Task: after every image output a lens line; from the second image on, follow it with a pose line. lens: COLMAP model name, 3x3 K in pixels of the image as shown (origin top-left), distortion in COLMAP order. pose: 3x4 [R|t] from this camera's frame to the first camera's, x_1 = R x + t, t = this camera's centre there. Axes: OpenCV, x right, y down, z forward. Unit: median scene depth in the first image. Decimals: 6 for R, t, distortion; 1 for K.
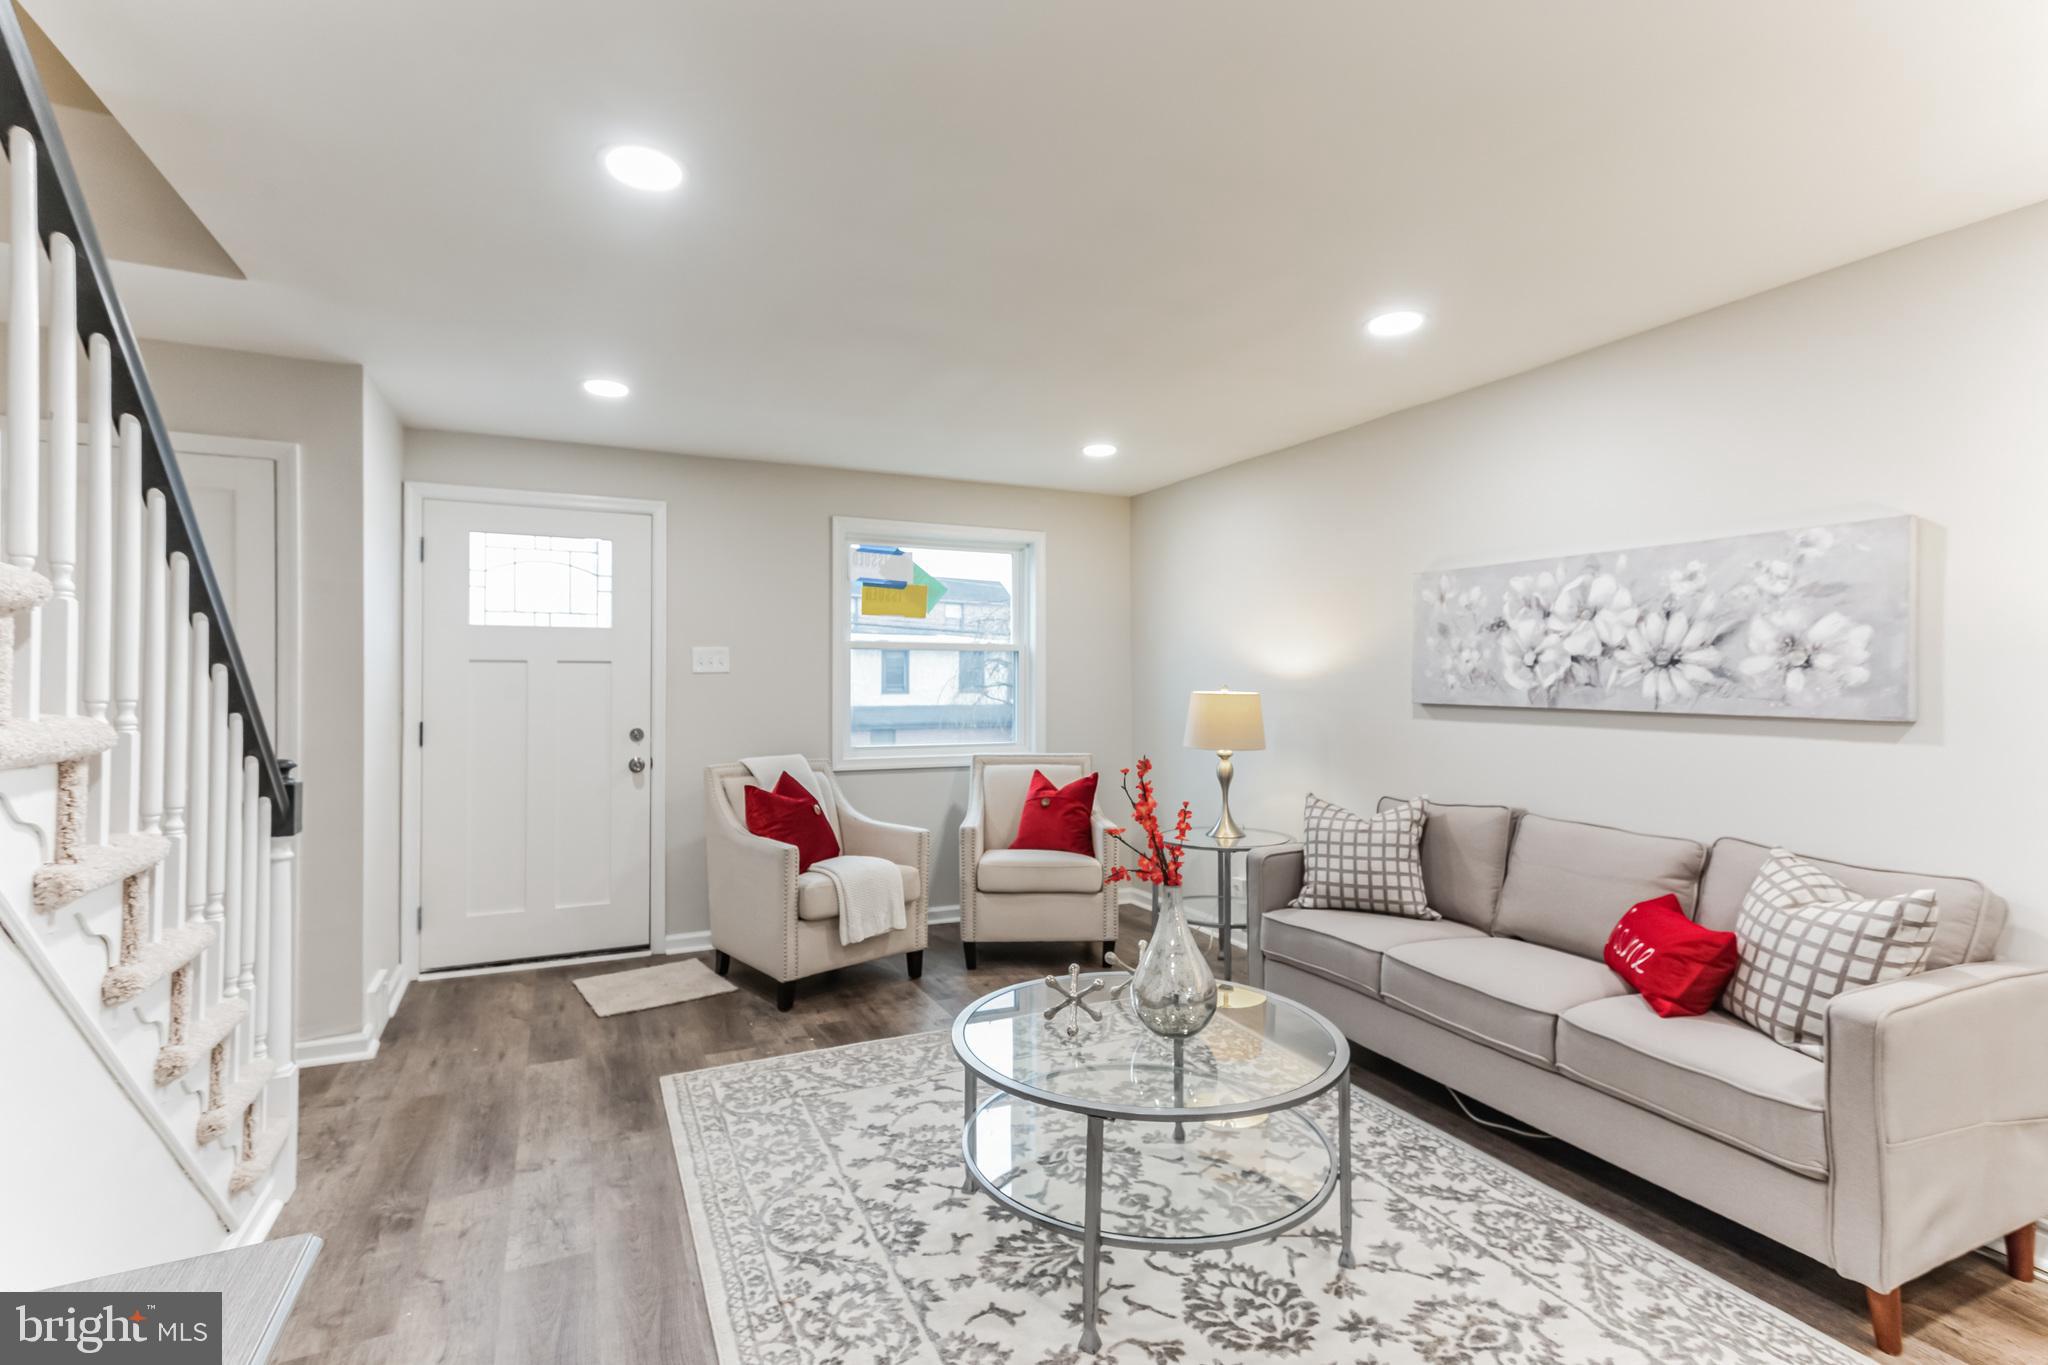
lens RADIAL K [[964.6, 0, 1020.6], [0, 964.6, 674.2], [0, 0, 1]] dist [0.026214, 0.000212]
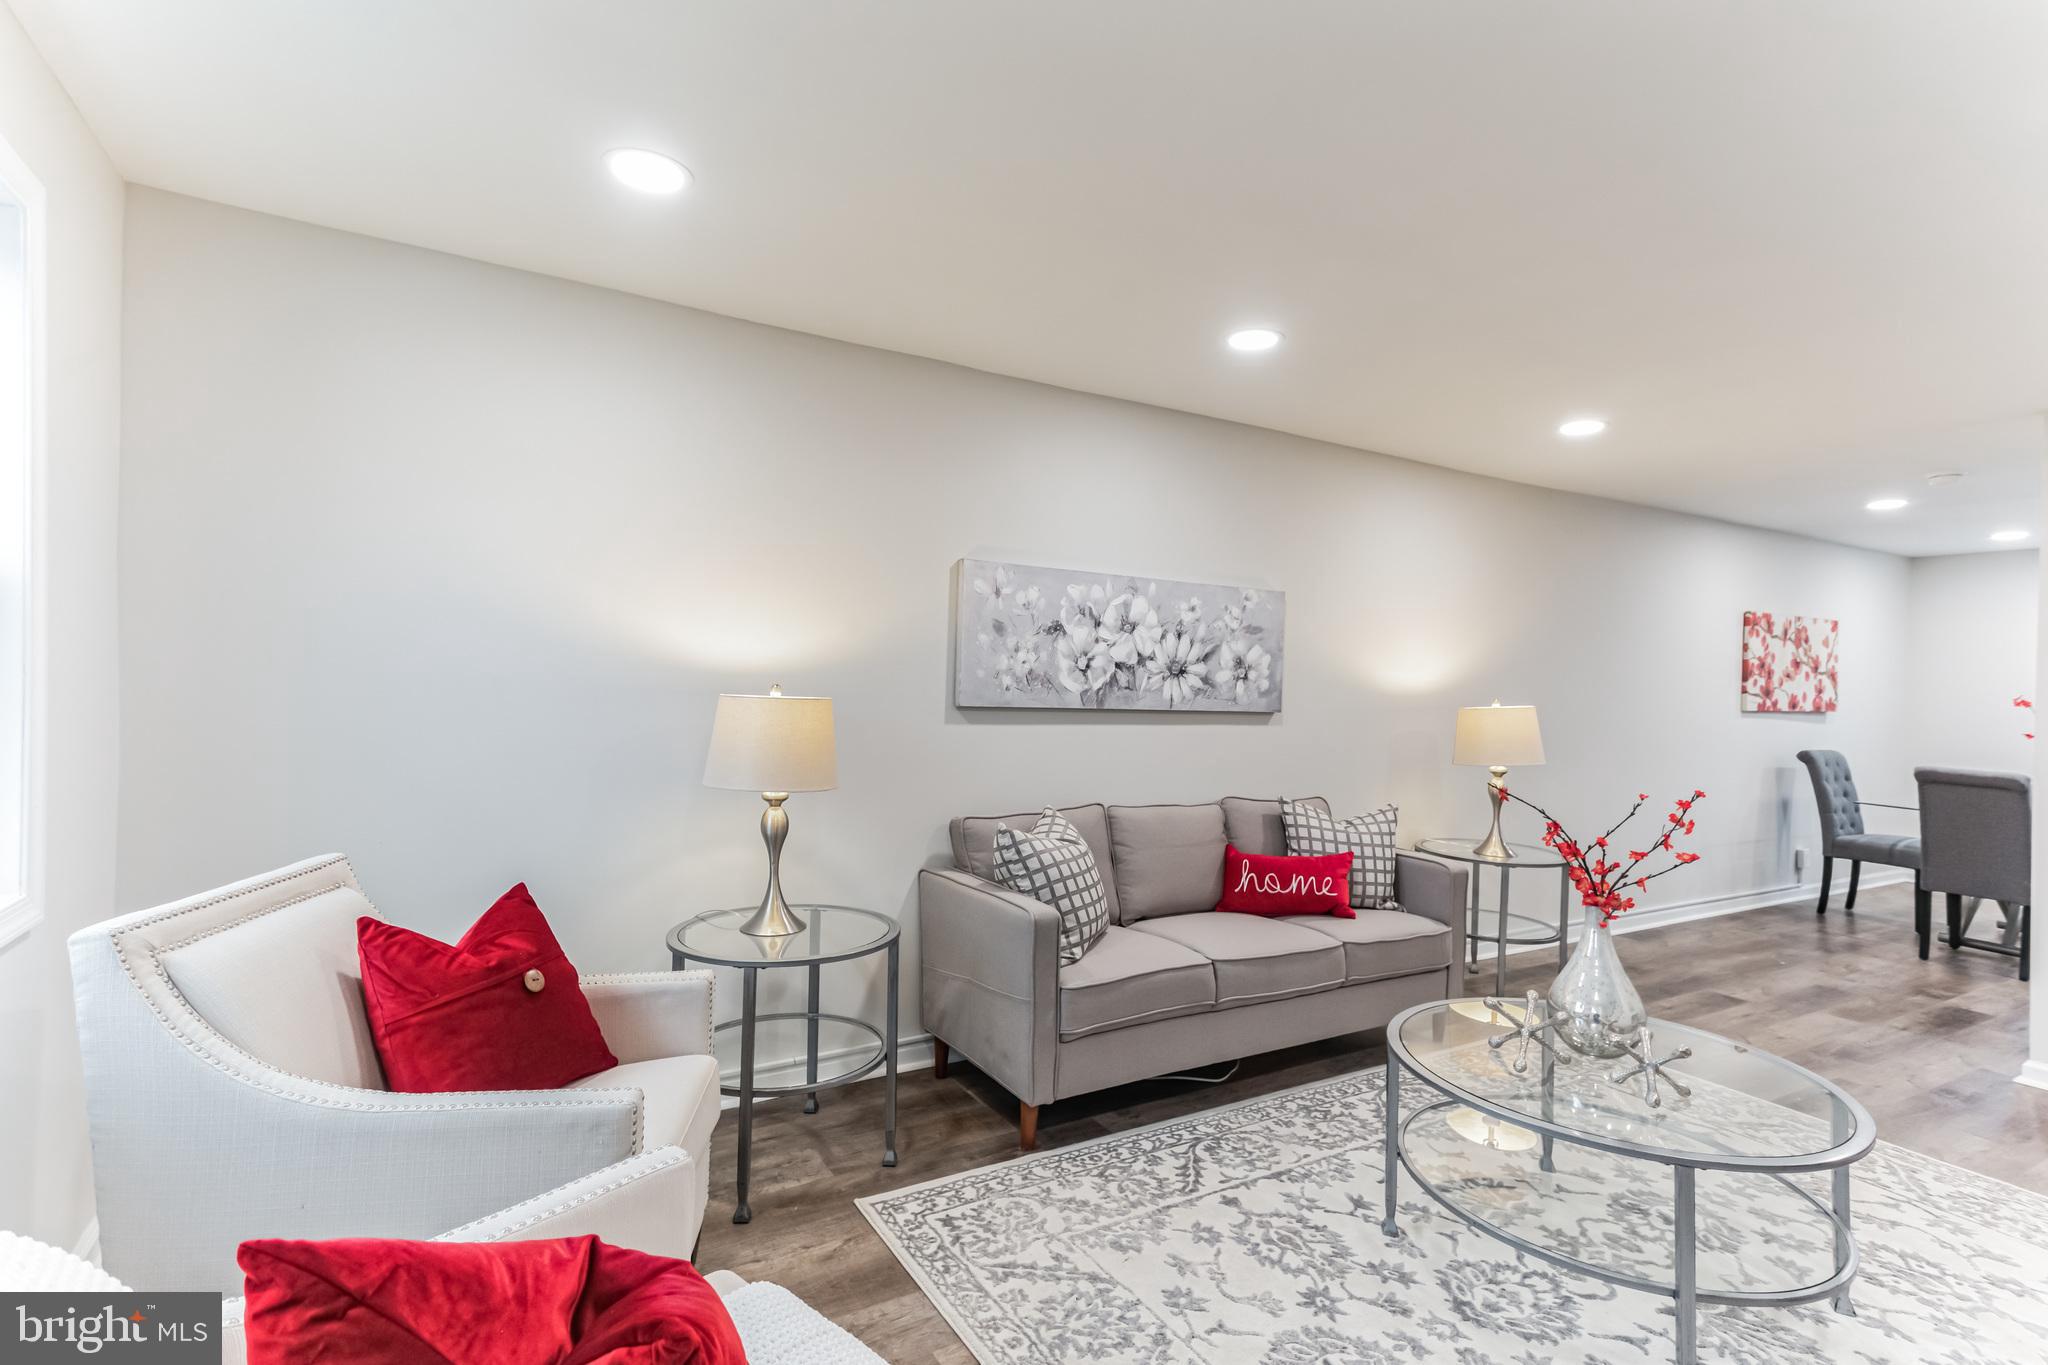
lens RADIAL K [[990.3, 0, 1024.0], [0, 990.3, 682.5], [0, 0, 1]] dist [0.023269, -0.000268]
pose [[-0.100575, -0.010249, 0.994877, -0.581800], [-0.034523, 0.999381, 0.006805, -0.000005], [-0.994330, -0.033661, -0.100867, 1.227401]]
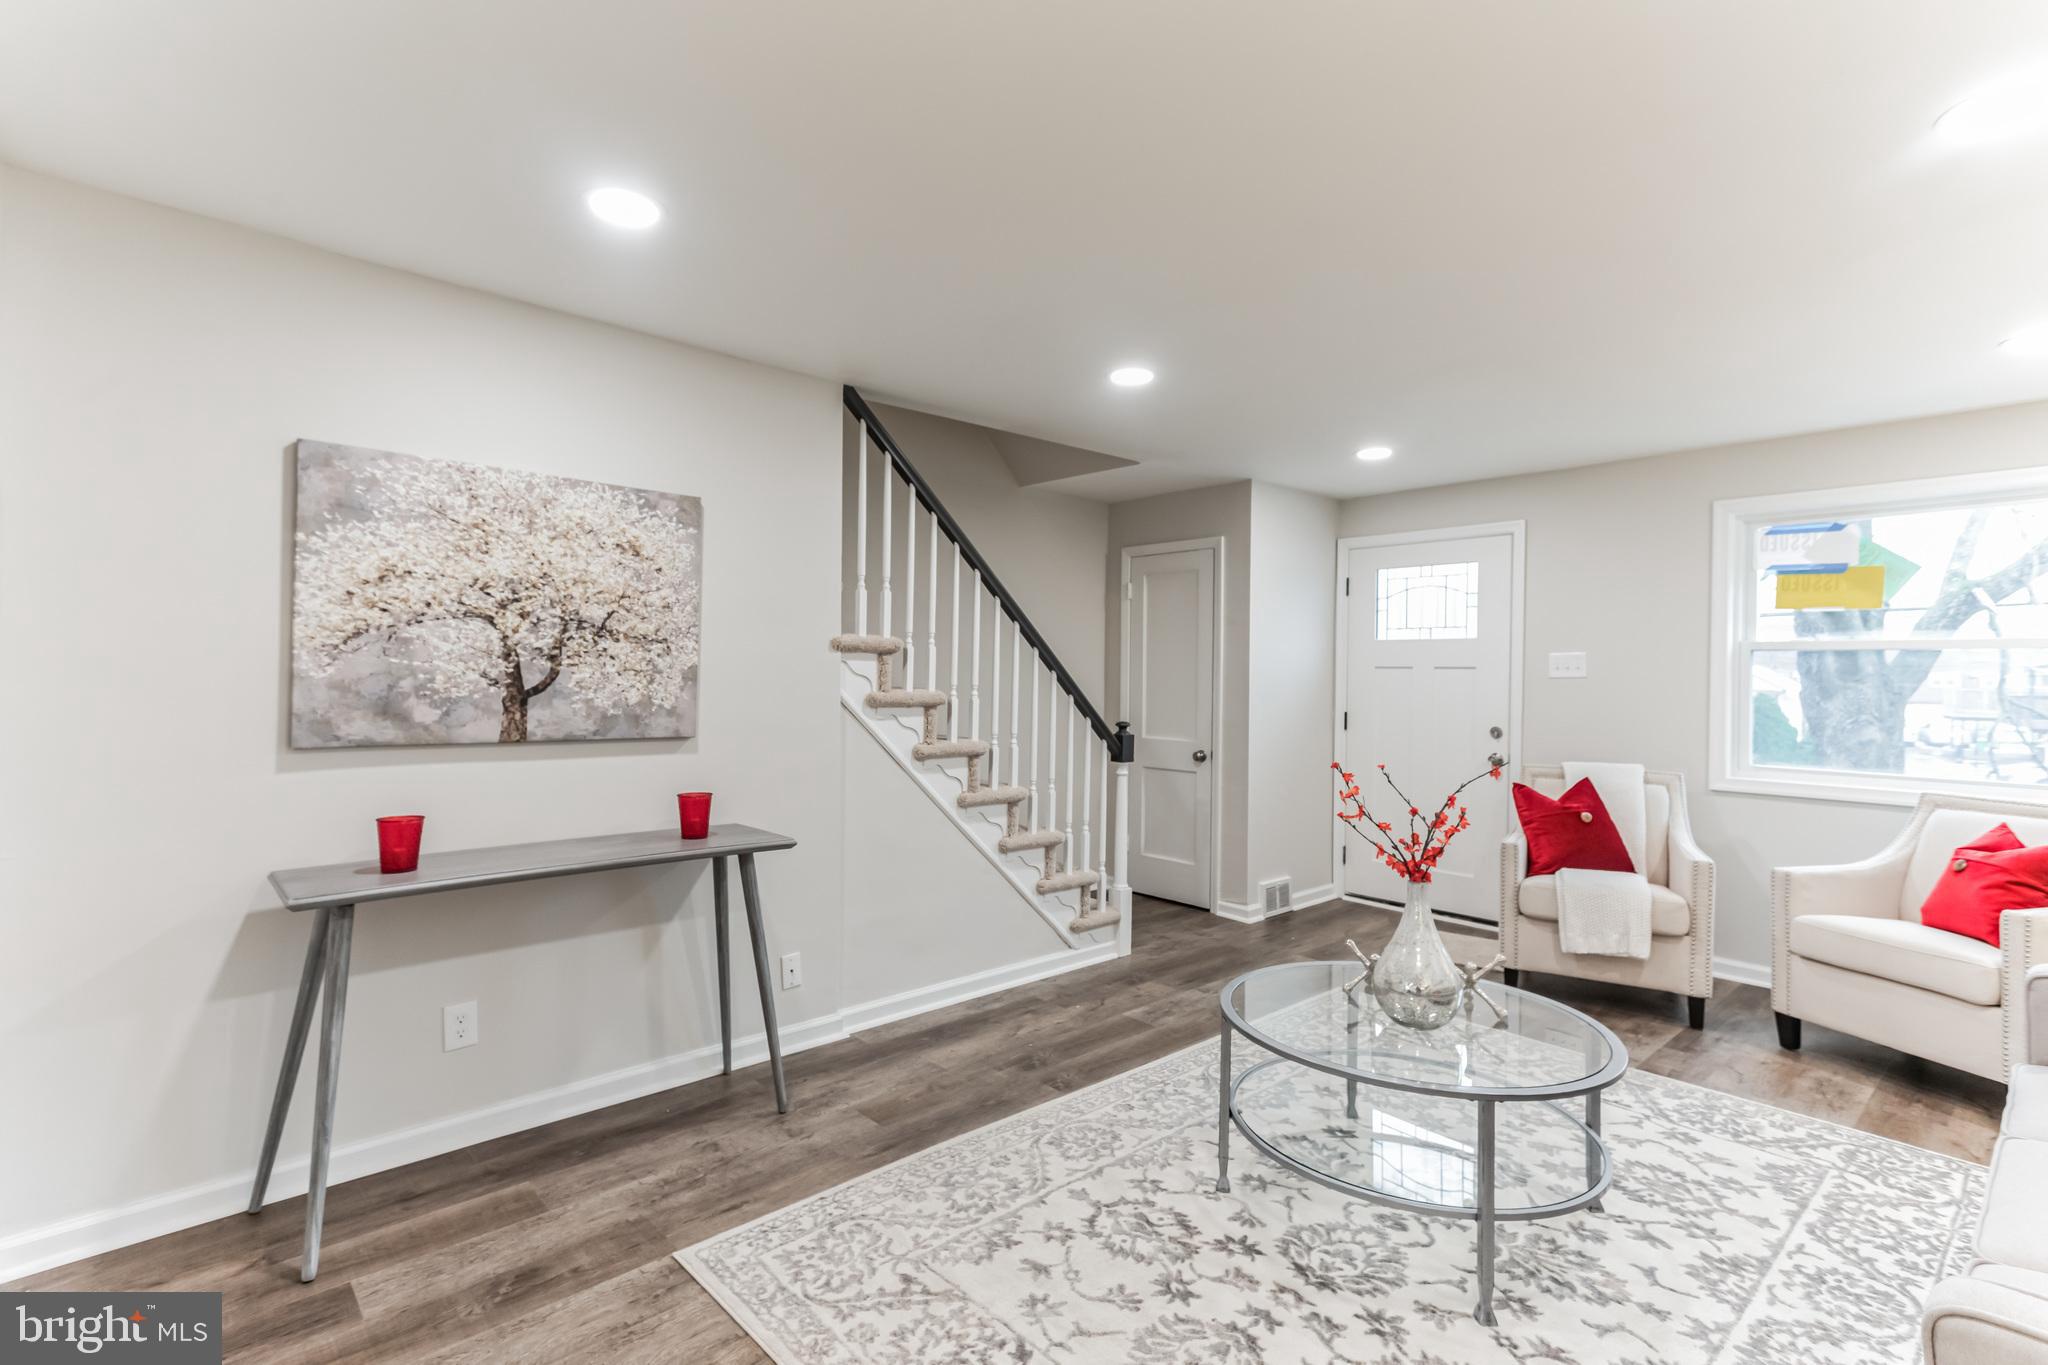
lens RADIAL K [[964.6, 0, 1020.6], [0, 964.6, 674.2], [0, 0, 1]] dist [0.026214, 0.000212]
pose [[0.296995, 0.002447, -0.954876, 0.736201], [-0.007762, 0.999970, 0.000149, -0.001527], [0.954847, 0.007367, 0.297005, 0.205139]]
